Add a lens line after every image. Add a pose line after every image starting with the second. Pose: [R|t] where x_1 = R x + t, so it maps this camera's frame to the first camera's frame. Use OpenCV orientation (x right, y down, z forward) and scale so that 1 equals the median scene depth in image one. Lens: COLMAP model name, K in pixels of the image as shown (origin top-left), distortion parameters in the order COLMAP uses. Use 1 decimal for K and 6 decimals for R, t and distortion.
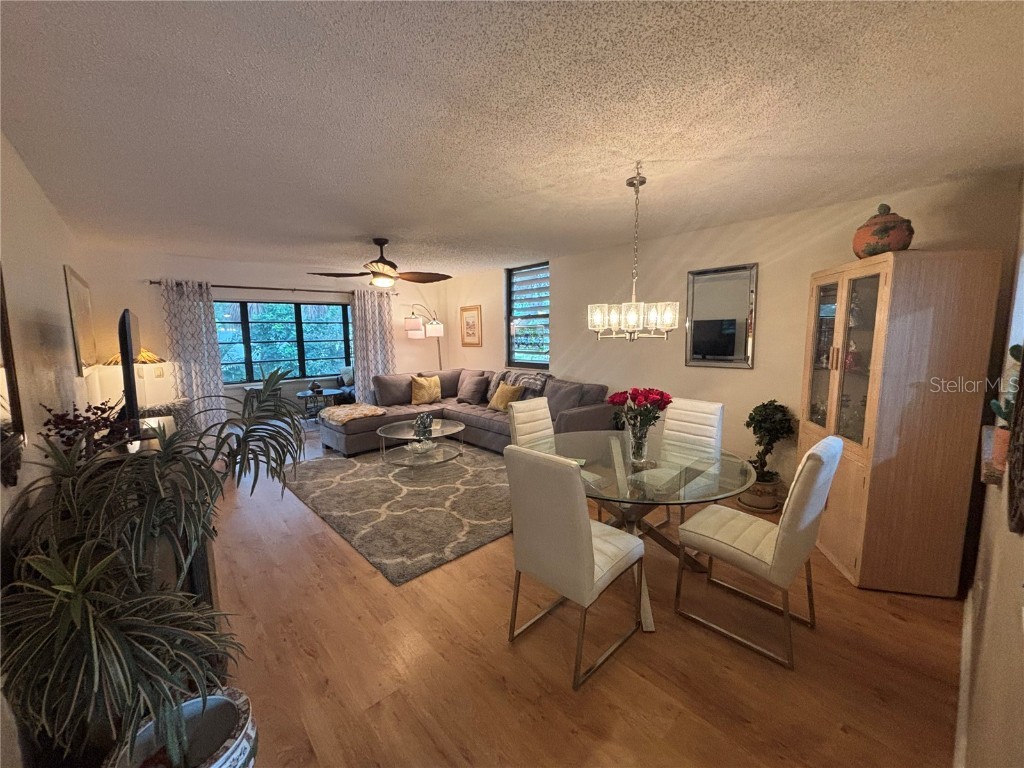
lens RADIAL K [[412.9, 0, 513.9], [0, 412.9, 381.1], [0, 0, 1]] dist [0.006799, -0.002387]
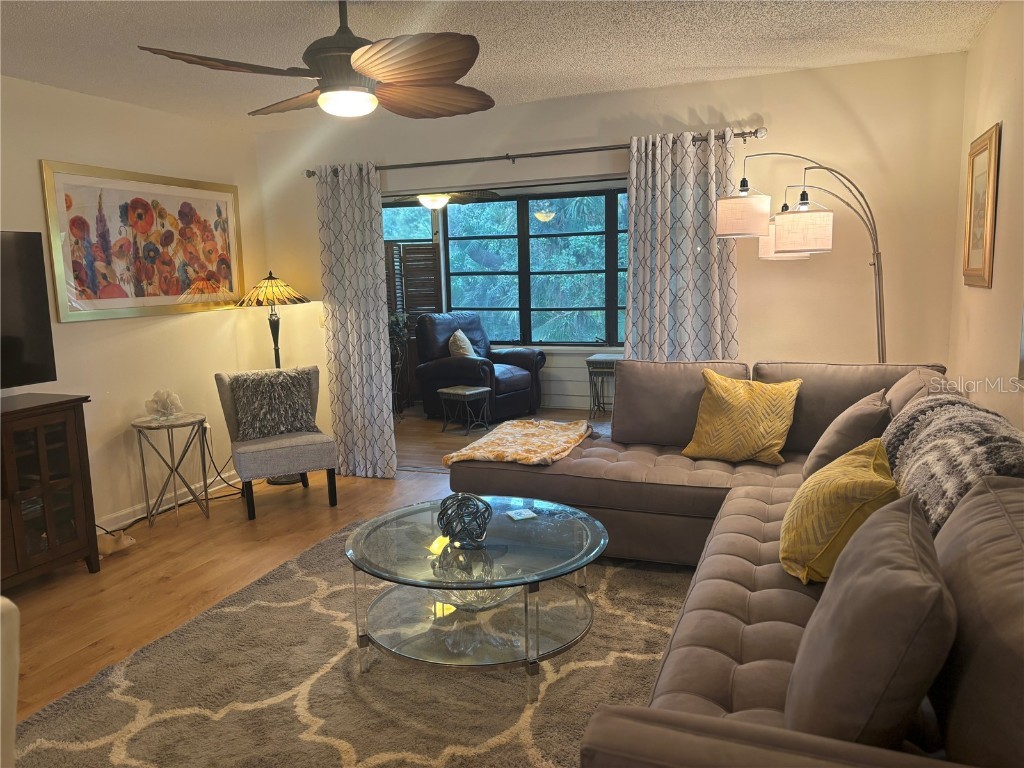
lens RADIAL K [[773.7, 0, 505.9], [0, 773.7, 380.2], [0, 0, 1]] dist [0.039507, -0.033123]
pose [[0.450639, 0.127903, -0.883496, 0.326667], [-0.081981, 0.991430, 0.101713, -0.075472], [0.888934, 0.026594, 0.457263, 0.747944]]
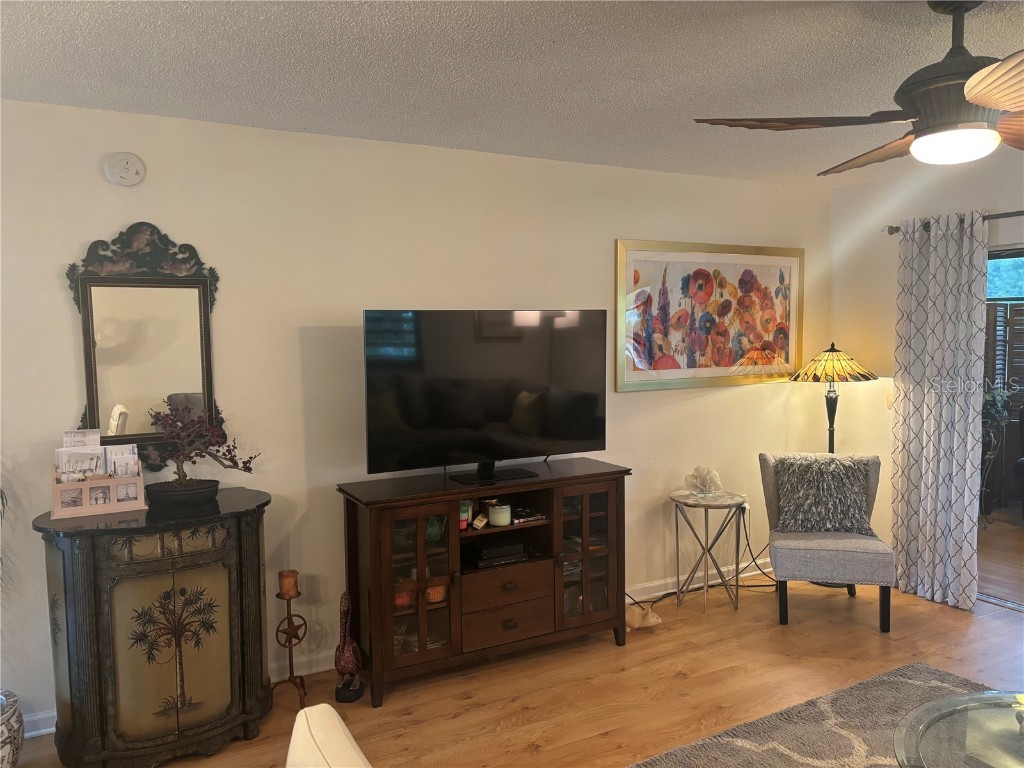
lens RADIAL K [[773.7, 0, 509.4], [0, 773.7, 394.8], [0, 0, 1]] dist [0.039507, -0.033123]
pose [[-0.223297, 0.096851, -0.969927, 0.221068], [-0.097775, 0.987807, 0.121146, -0.105044], [0.969834, 0.121887, -0.211105, 0.773008]]
